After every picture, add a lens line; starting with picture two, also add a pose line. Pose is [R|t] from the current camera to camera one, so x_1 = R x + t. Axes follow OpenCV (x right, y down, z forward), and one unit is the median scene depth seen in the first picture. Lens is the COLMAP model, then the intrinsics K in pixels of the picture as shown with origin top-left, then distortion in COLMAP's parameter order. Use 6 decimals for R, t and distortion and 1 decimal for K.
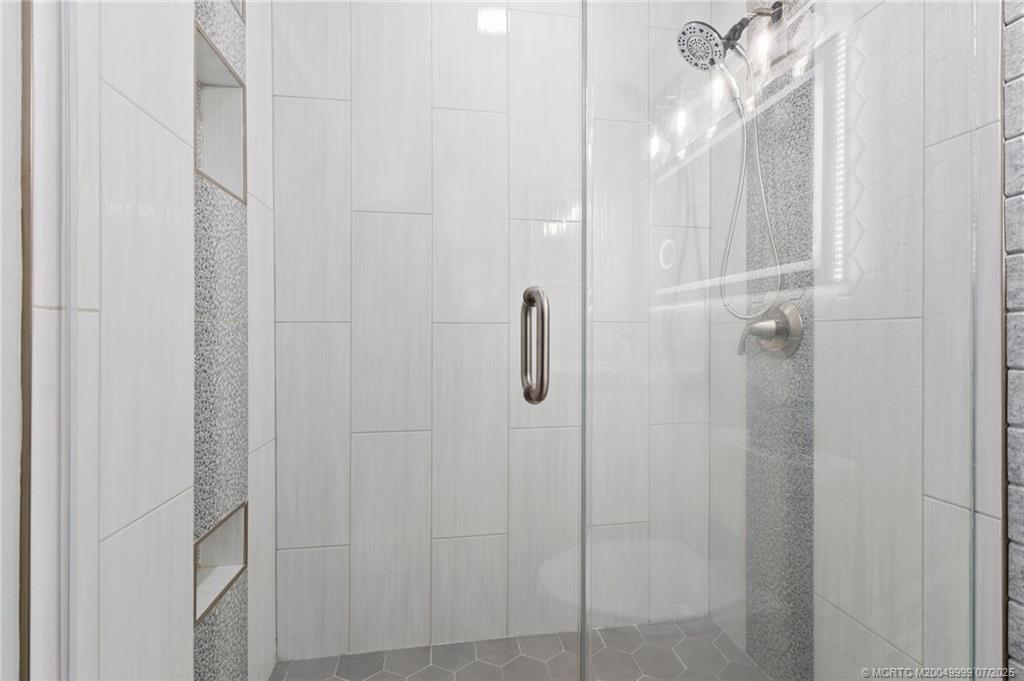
lens RADIAL K [[440.0, 0, 501.8], [0, 440.0, 331.9], [0, 0, 1]] dist [0.005886, -0.000577]
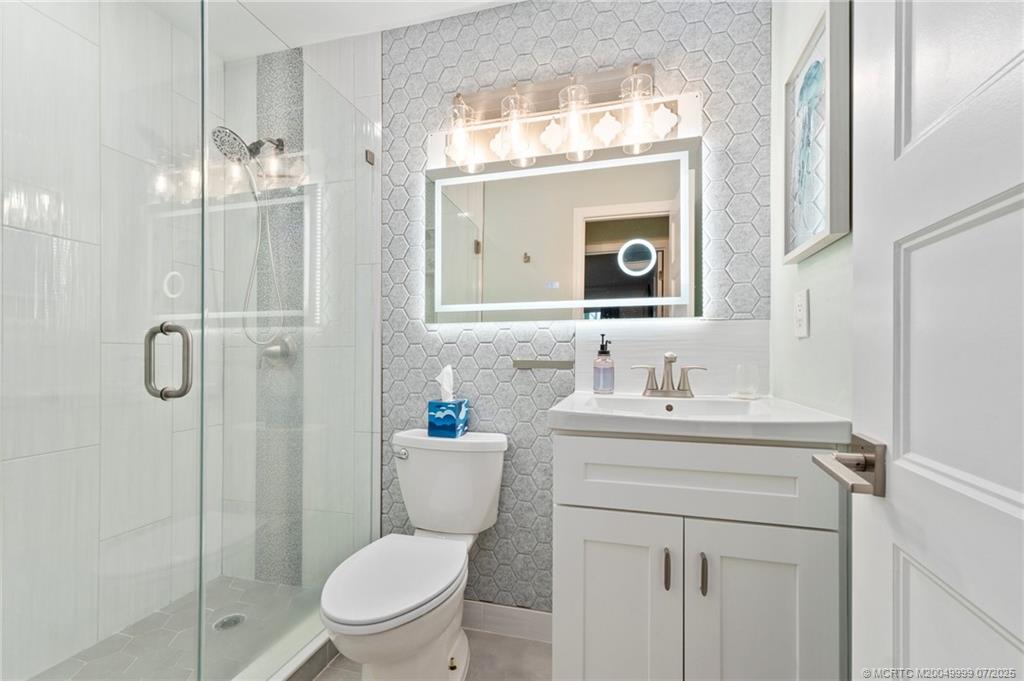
lens RADIAL K [[440.0, 0, 509.7], [0, 440.0, 345.5], [0, 0, 1]] dist [0.005886, -0.000577]
pose [[0.421324, 0.019541, 0.906700, -0.446908], [0.002307, 0.999742, -0.022618, 0.009321], [-0.906907, 0.011621, 0.421170, -0.383527]]
